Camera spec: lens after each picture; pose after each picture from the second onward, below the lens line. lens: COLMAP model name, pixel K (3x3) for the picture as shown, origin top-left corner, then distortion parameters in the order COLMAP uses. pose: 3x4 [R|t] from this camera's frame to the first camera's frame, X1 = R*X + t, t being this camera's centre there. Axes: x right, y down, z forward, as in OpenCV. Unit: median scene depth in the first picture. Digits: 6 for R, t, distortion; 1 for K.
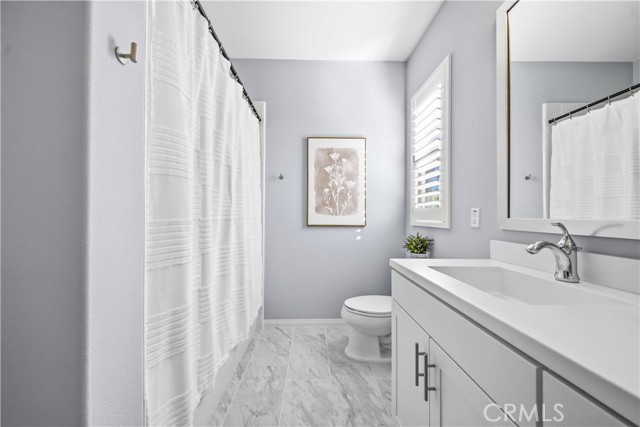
lens RADIAL K [[226.2, 0, 317.6], [0, 226.2, 214.4], [0, 0, 1]] dist [-0.000851, -0.000123]
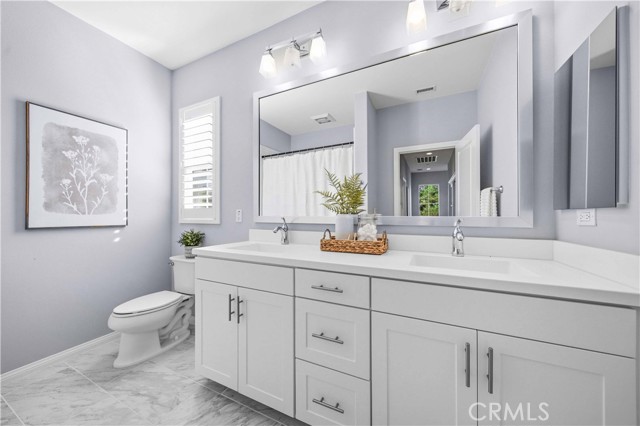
lens RADIAL K [[226.2, 0, 317.6], [0, 226.2, 213.9], [0, 0, 1]] dist [-0.000851, -0.000123]
pose [[0.449210, -0.002102, 0.893424, -0.272712], [-0.003512, 0.999985, 0.004118, -0.003772], [-0.893419, -0.004987, 0.449196, -0.104390]]
